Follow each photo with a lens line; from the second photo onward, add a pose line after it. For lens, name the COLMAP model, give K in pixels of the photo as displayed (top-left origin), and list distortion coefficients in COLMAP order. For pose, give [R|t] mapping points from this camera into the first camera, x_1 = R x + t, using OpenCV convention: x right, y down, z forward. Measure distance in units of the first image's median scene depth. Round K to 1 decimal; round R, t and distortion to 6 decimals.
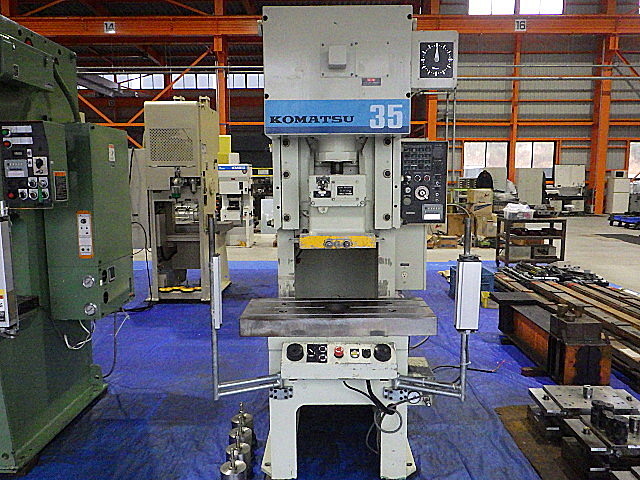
lens RADIAL K [[525.7, 0, 320.4], [0, 525.7, 243.3], [0, 0, 1]] dist [-0.002537, -0.007853]
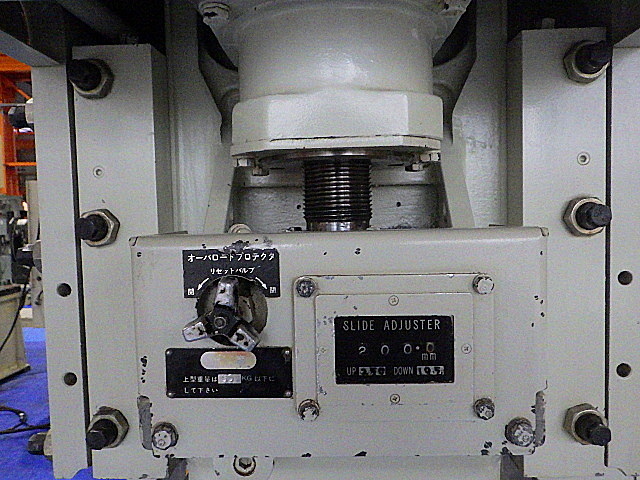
lens RADIAL K [[525.7, 0, 320.4], [0, 525.7, 243.3], [0, 0, 1]] dist [-0.002537, -0.007853]
pose [[0.999605, -0.012149, -0.025348, 0.006132], [0.010254, 0.997237, -0.073579, -0.022525], [0.026171, 0.073290, 0.996967, 0.165563]]
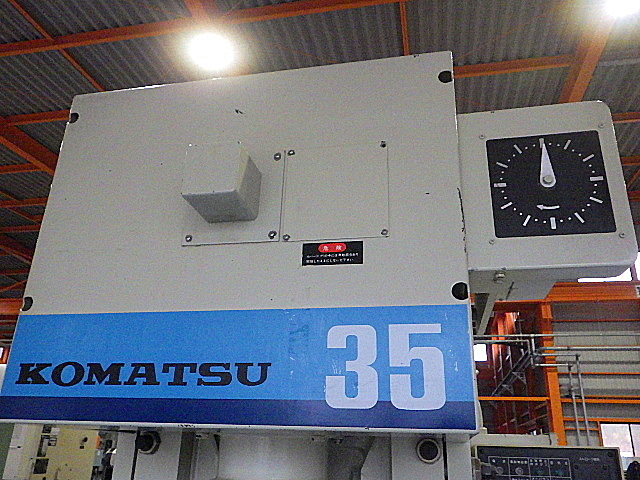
lens RADIAL K [[525.7, 0, 320.4], [0, 525.7, 243.3], [0, 0, 1]] dist [-0.002537, -0.007853]
pose [[0.979900, -0.040358, -0.195365, 0.027137], [-0.060016, 0.874313, -0.481637, -0.029594], [0.190248, 0.483681, 0.854317, 0.132366]]
